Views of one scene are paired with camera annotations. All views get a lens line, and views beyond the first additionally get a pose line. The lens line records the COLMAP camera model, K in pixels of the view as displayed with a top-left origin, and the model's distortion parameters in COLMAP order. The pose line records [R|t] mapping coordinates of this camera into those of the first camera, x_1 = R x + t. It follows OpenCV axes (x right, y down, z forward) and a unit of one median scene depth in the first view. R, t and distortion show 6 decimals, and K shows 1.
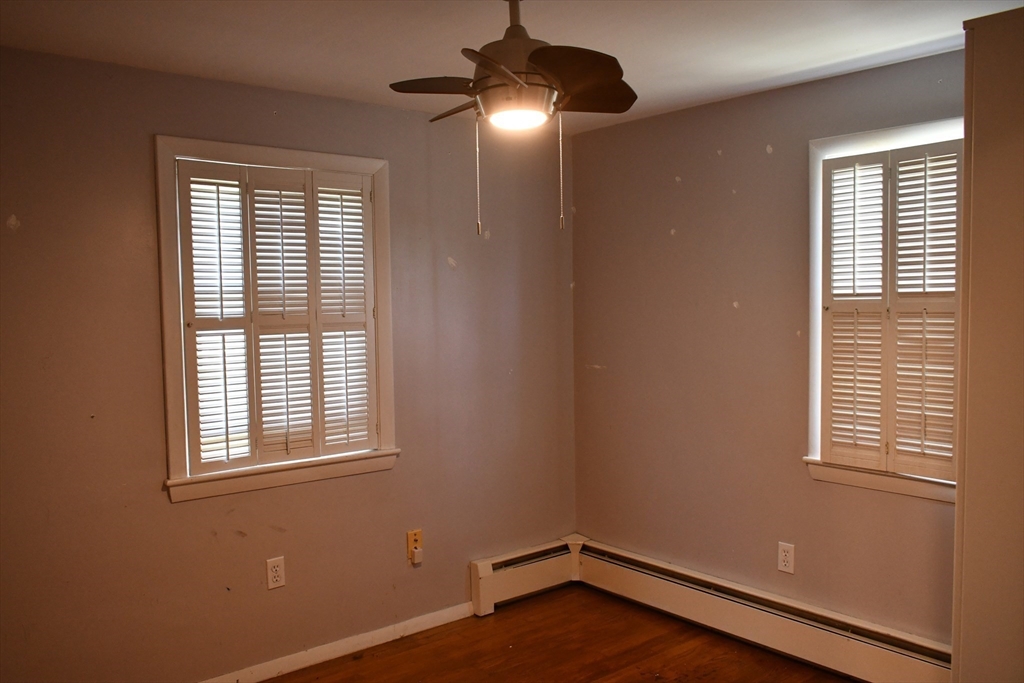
lens RADIAL K [[868.9, 0, 513.1], [0, 868.9, 346.7], [0, 0, 1]] dist [-0.010243, -0.005410]
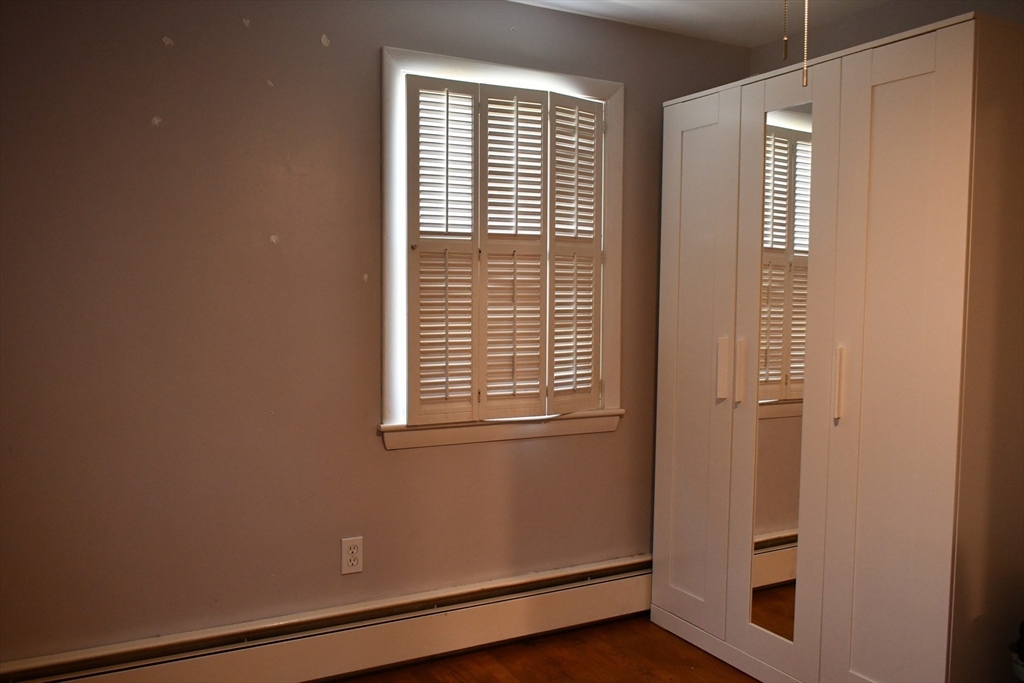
lens RADIAL K [[868.9, 0, 511.9], [0, 868.9, 335.9], [0, 0, 1]] dist [-0.010243, -0.005410]
pose [[0.193824, -0.039187, 0.980253, -0.497494], [0.042921, 0.998584, 0.031433, 0.022047], [-0.980097, 0.035981, 0.195232, 0.773274]]
